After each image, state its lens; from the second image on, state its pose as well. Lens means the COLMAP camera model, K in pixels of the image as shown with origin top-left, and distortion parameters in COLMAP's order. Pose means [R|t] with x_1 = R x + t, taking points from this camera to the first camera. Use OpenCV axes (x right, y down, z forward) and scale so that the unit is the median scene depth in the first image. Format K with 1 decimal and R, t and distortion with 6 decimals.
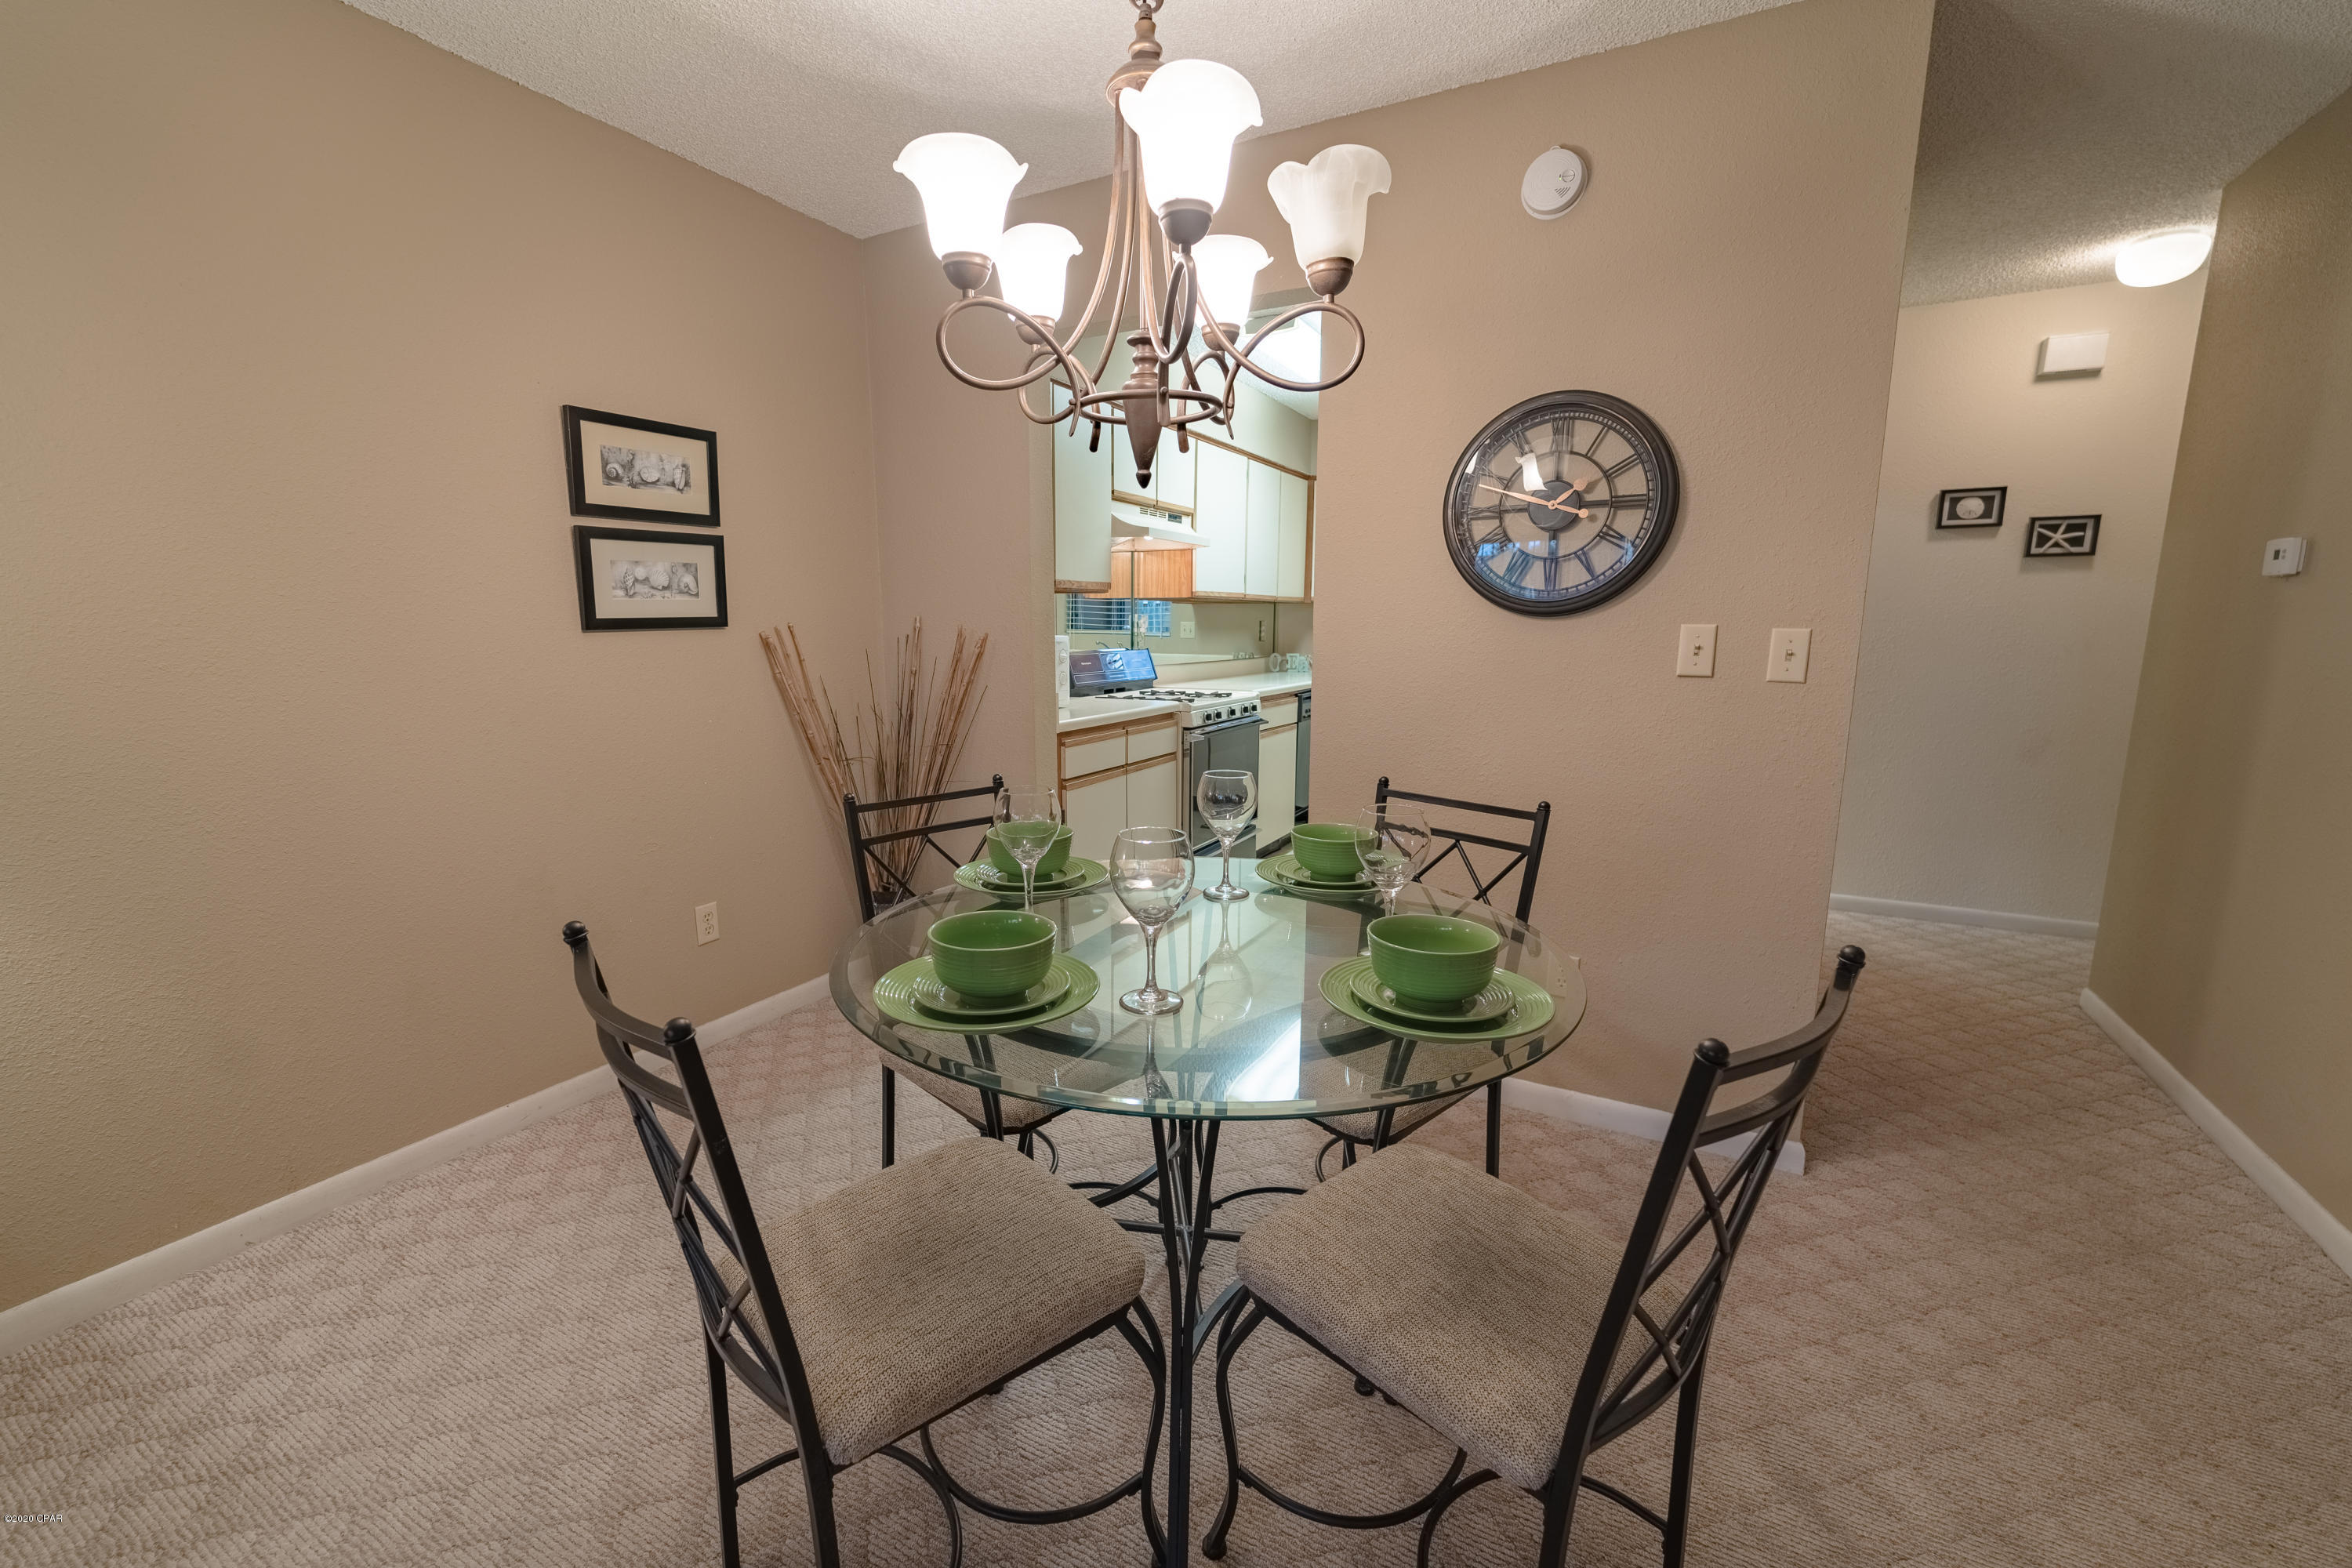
lens RADIAL K [[955.9, 0, 1150.0], [0, 955.9, 778.2], [0, 0, 1]] dist [0.001795, 0.000086]
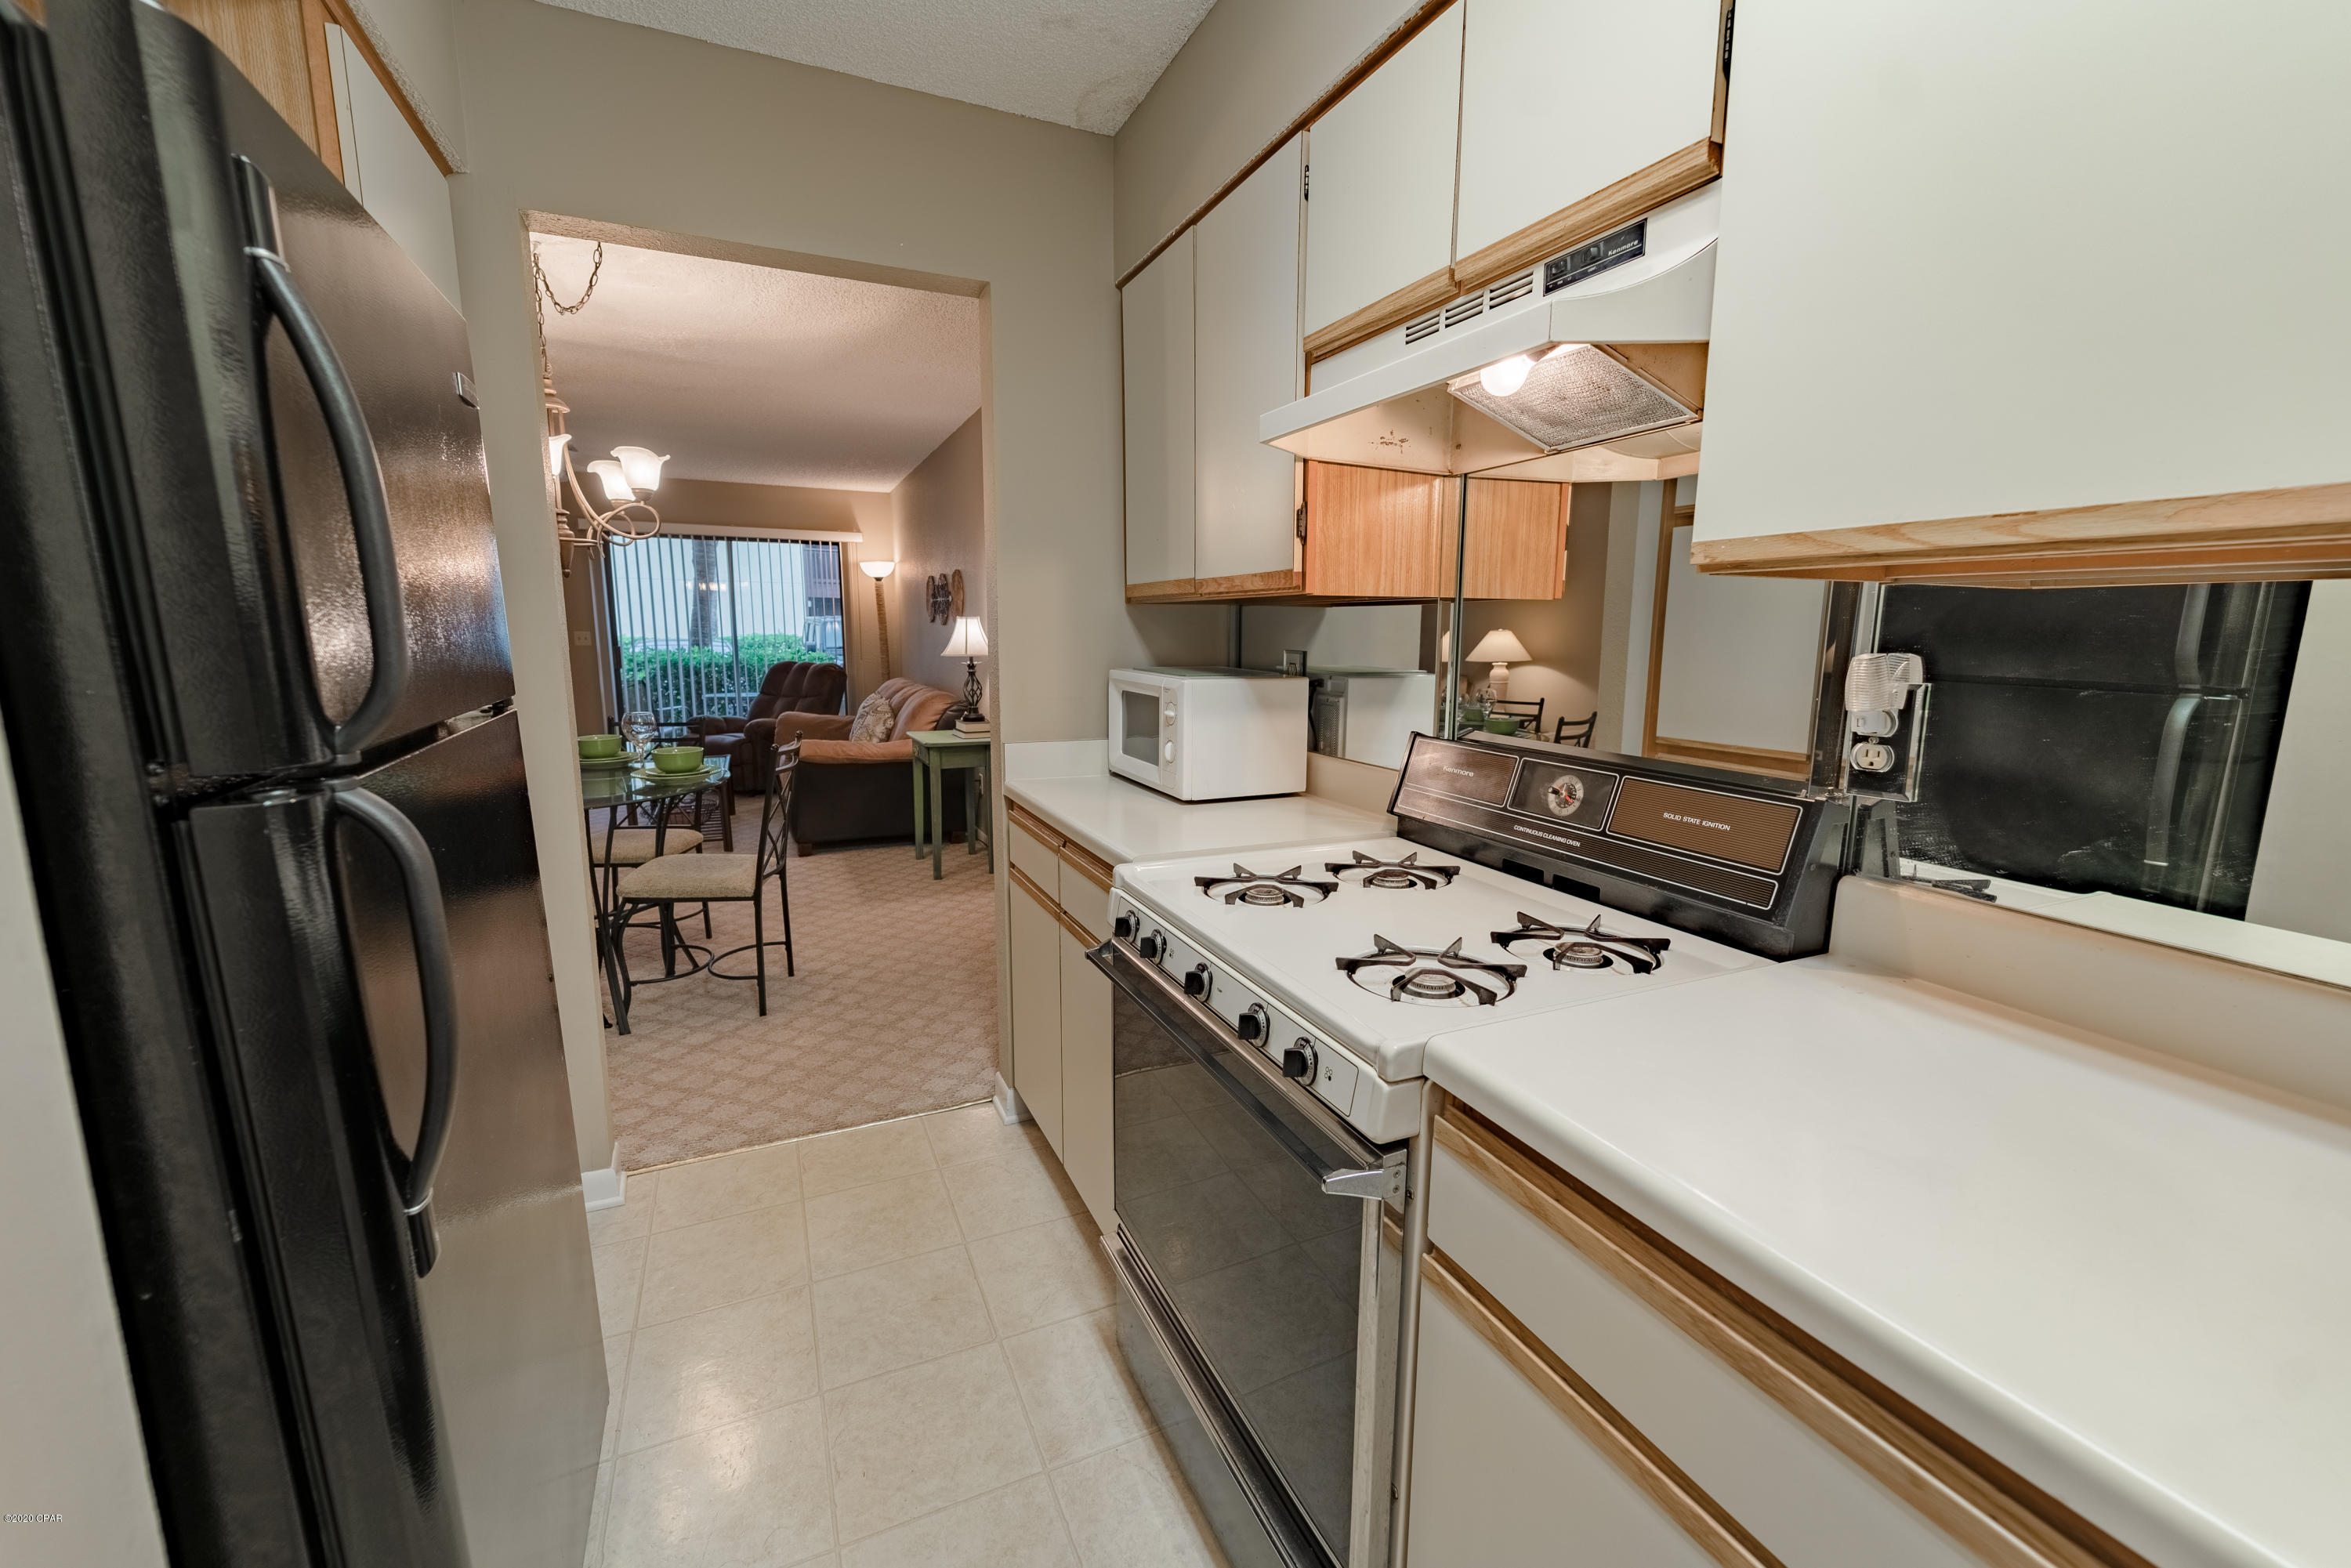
lens RADIAL K [[953.9, 0, 1189.1], [0, 953.9, 791.2], [0, 0, 1]] dist [0.000684, -0.000066]
pose [[-0.594770, 0.137737, -0.792008, 0.491802], [-0.133088, 0.954746, 0.265983, -0.321375], [0.792803, 0.263606, -0.549523, 1.802155]]
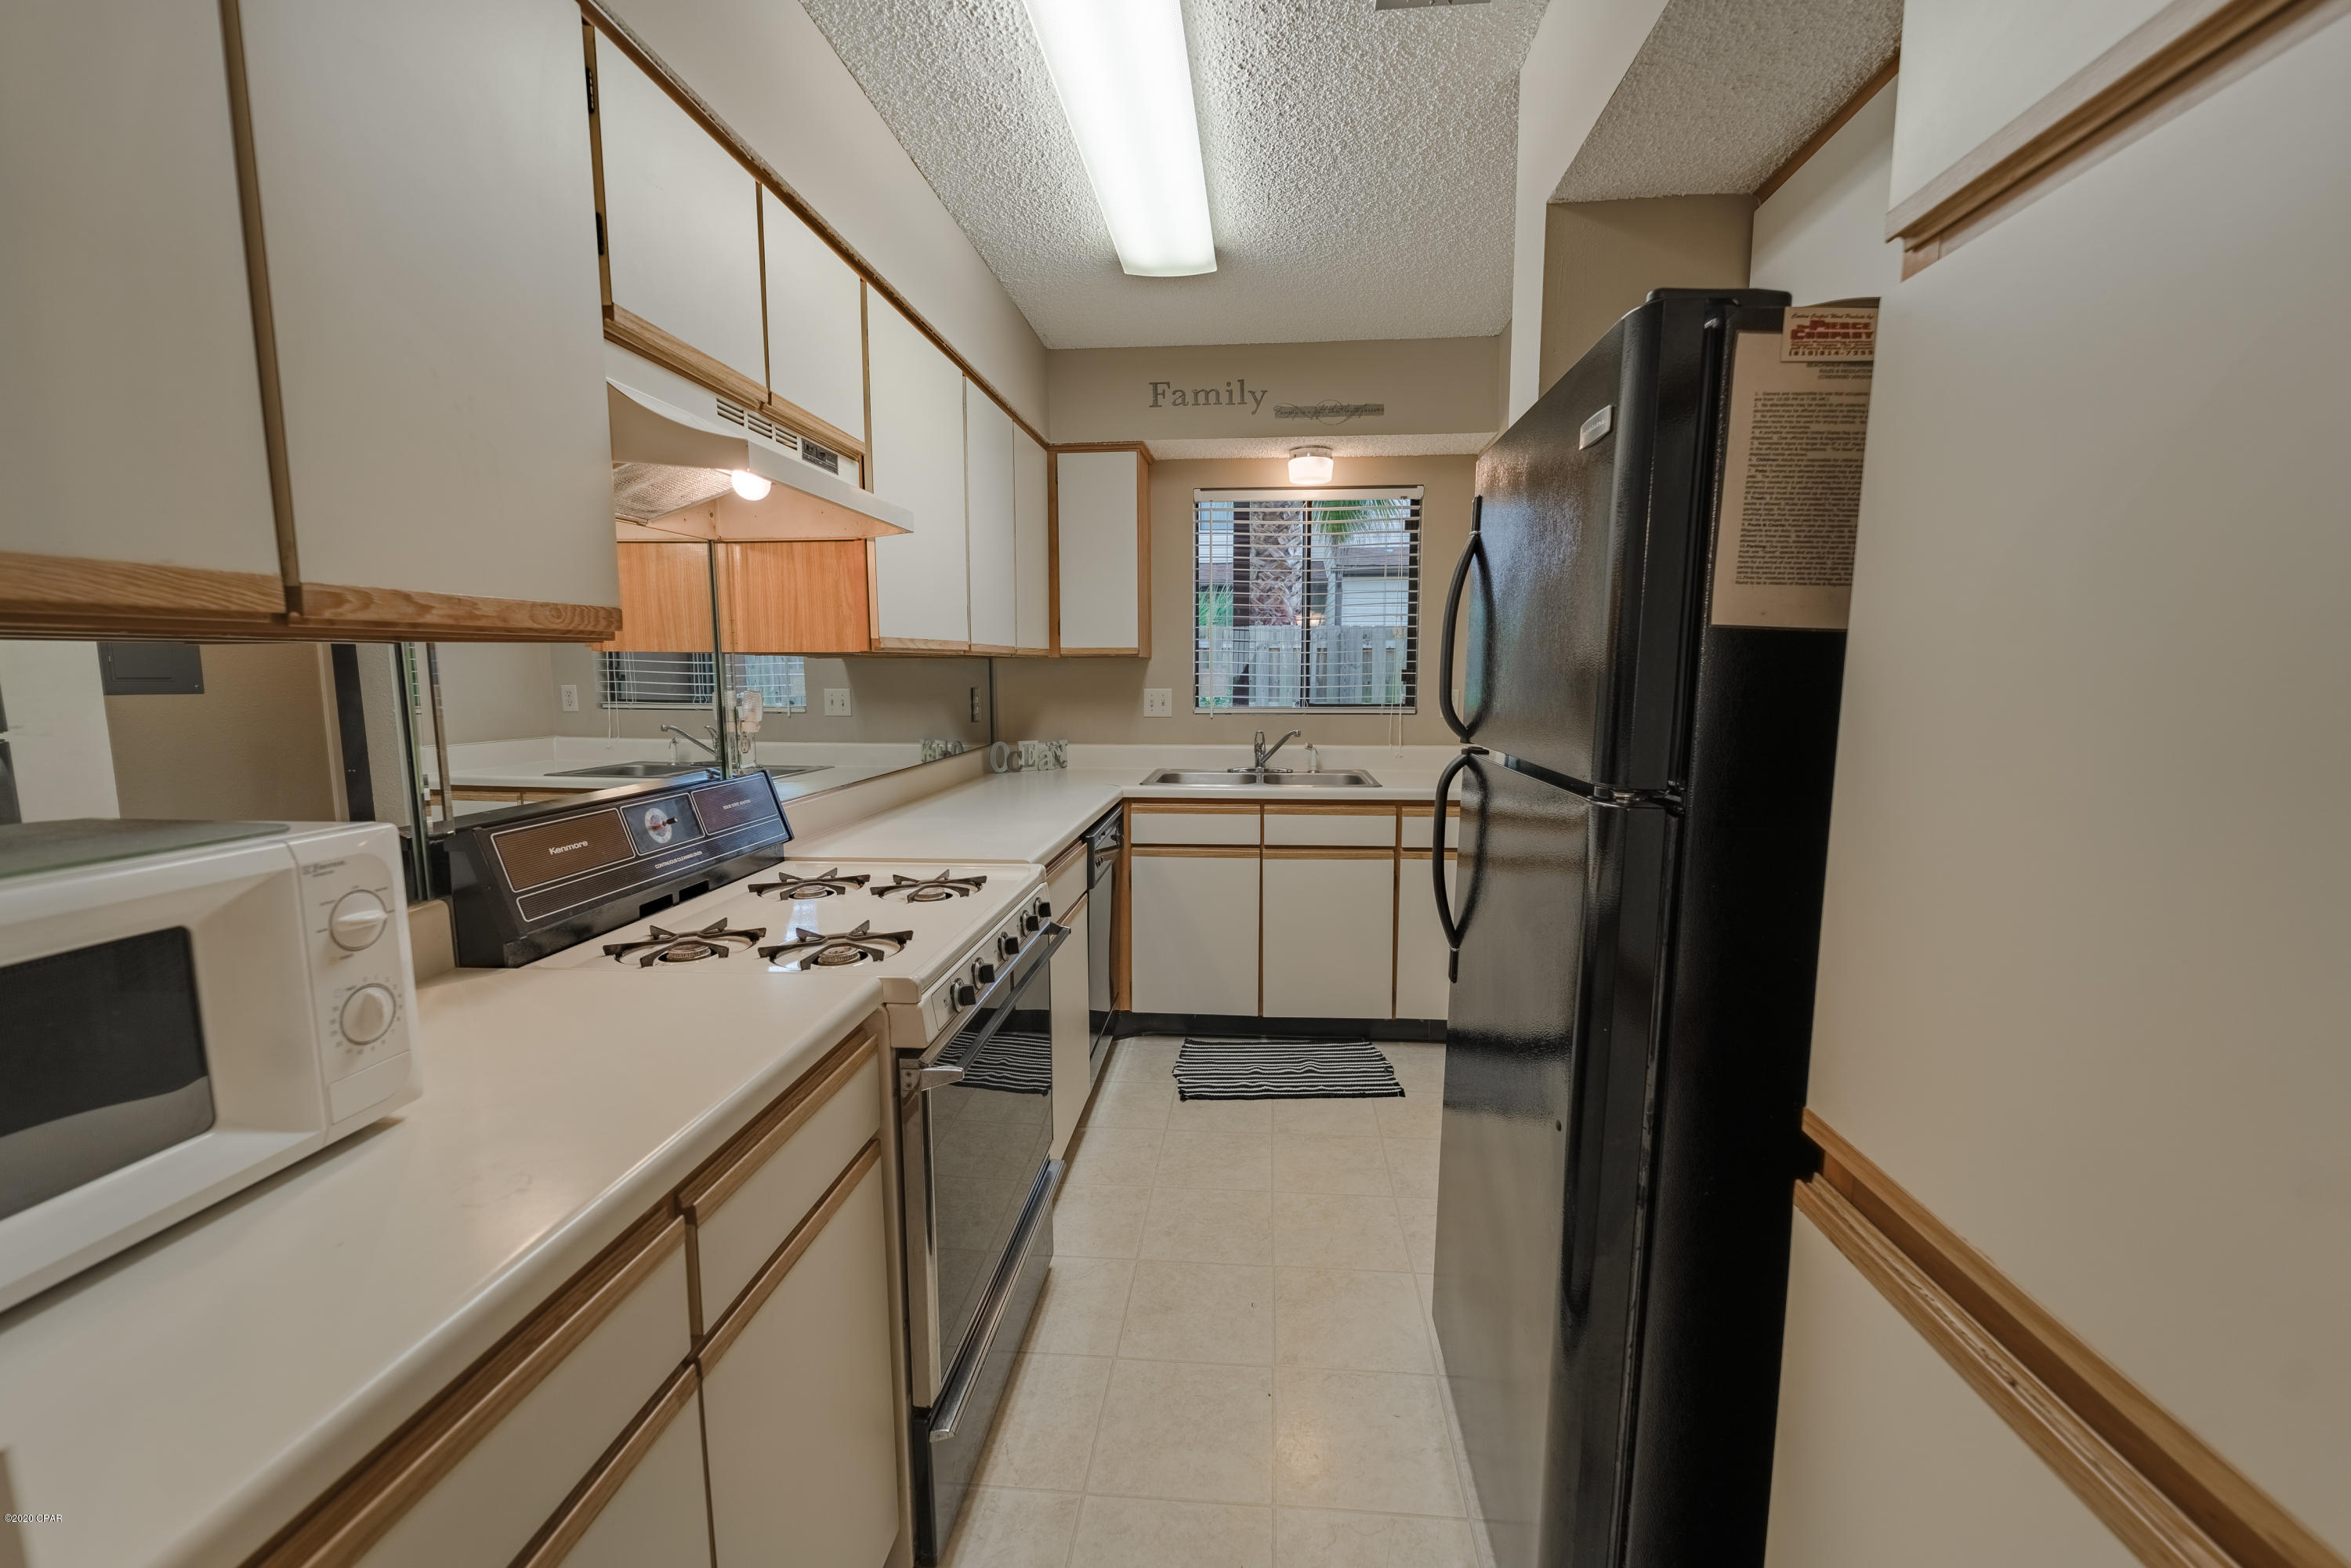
lens RADIAL K [[946.9, 0, 1189.9], [0, 946.9, 784.3], [0, 0, 1]] dist [-0.001199, -0.000222]
pose [[0.913773, -0.052245, 0.402853, 0.001231], [0.068900, 0.997259, -0.026951, -0.189034], [-0.400340, 0.052384, 0.914868, 0.966793]]
